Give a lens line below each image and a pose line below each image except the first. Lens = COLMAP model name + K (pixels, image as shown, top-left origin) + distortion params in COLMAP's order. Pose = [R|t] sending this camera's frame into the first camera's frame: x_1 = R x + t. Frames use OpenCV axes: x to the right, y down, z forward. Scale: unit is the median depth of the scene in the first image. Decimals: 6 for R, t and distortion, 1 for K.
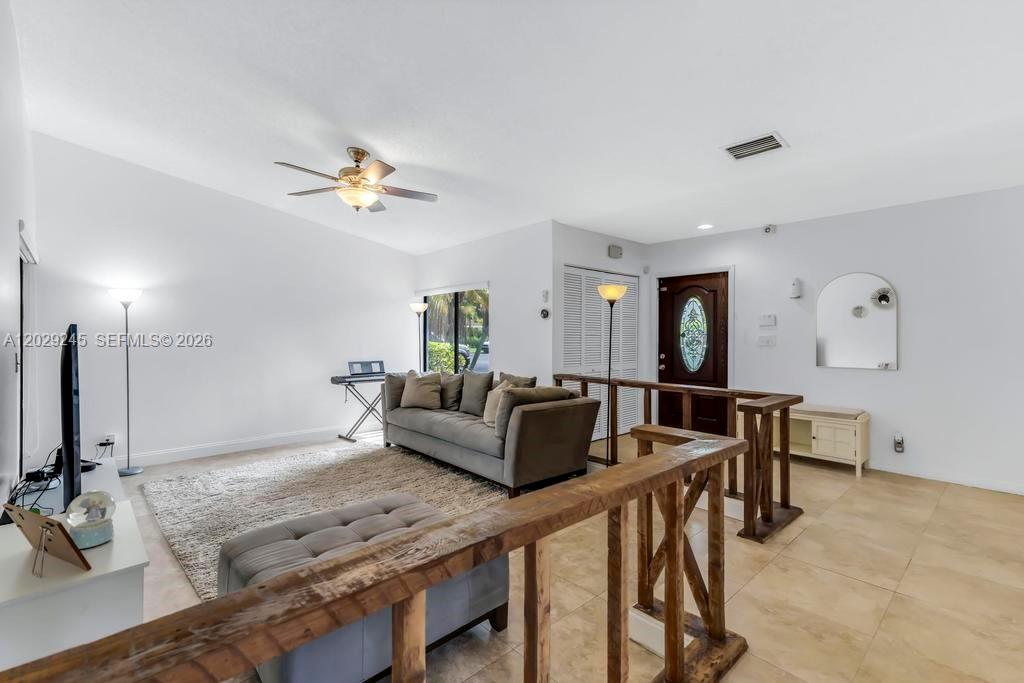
lens RADIAL K [[460.4, 0, 512.4], [0, 460.4, 337.6], [0, 0, 1]] dist [0.034171, 0.000110]
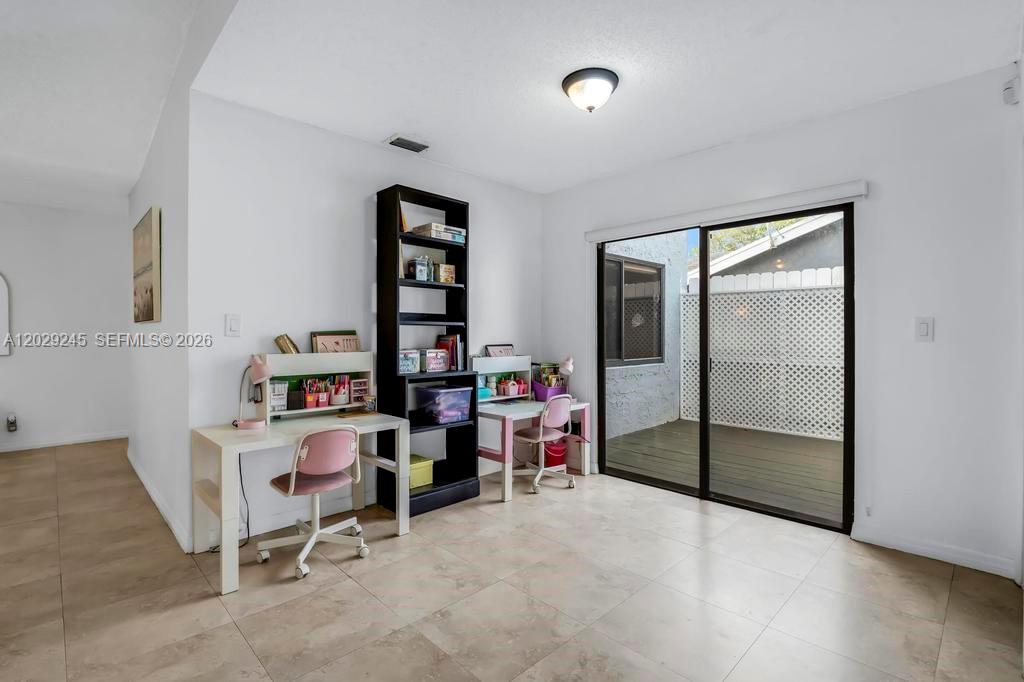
lens RADIAL K [[479.9, 0, 511.7], [0, 479.9, 334.2], [0, 0, 1]] dist [-0.017302, 0.000191]
pose [[-0.022818, -0.007106, 0.999714, -0.261086], [0.004731, 0.999963, 0.007215, 0.016896], [-0.999728, 0.004894, -0.022783, -0.110870]]
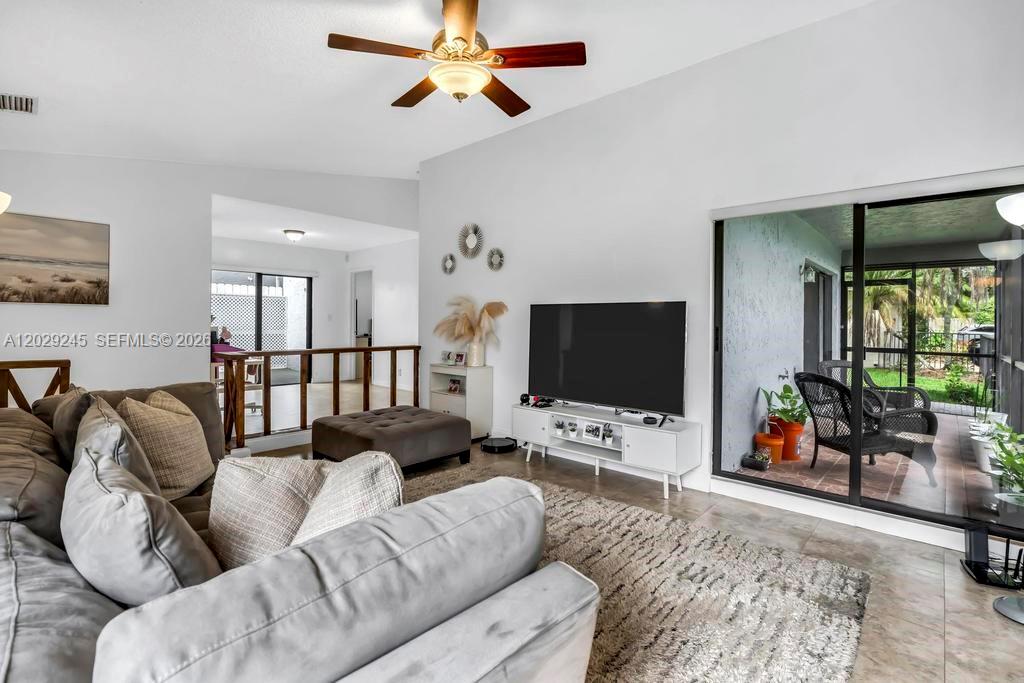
lens RADIAL K [[485.0, 0, 511.6], [0, 485.0, 328.6], [0, 0, 1]] dist [-0.019079, 0.000094]
pose [[-0.996647, -0.012842, -0.080806, -0.317100], [-0.014181, 0.999771, 0.016016, 0.020656], [0.080582, 0.017108, -0.996601, 1.565023]]
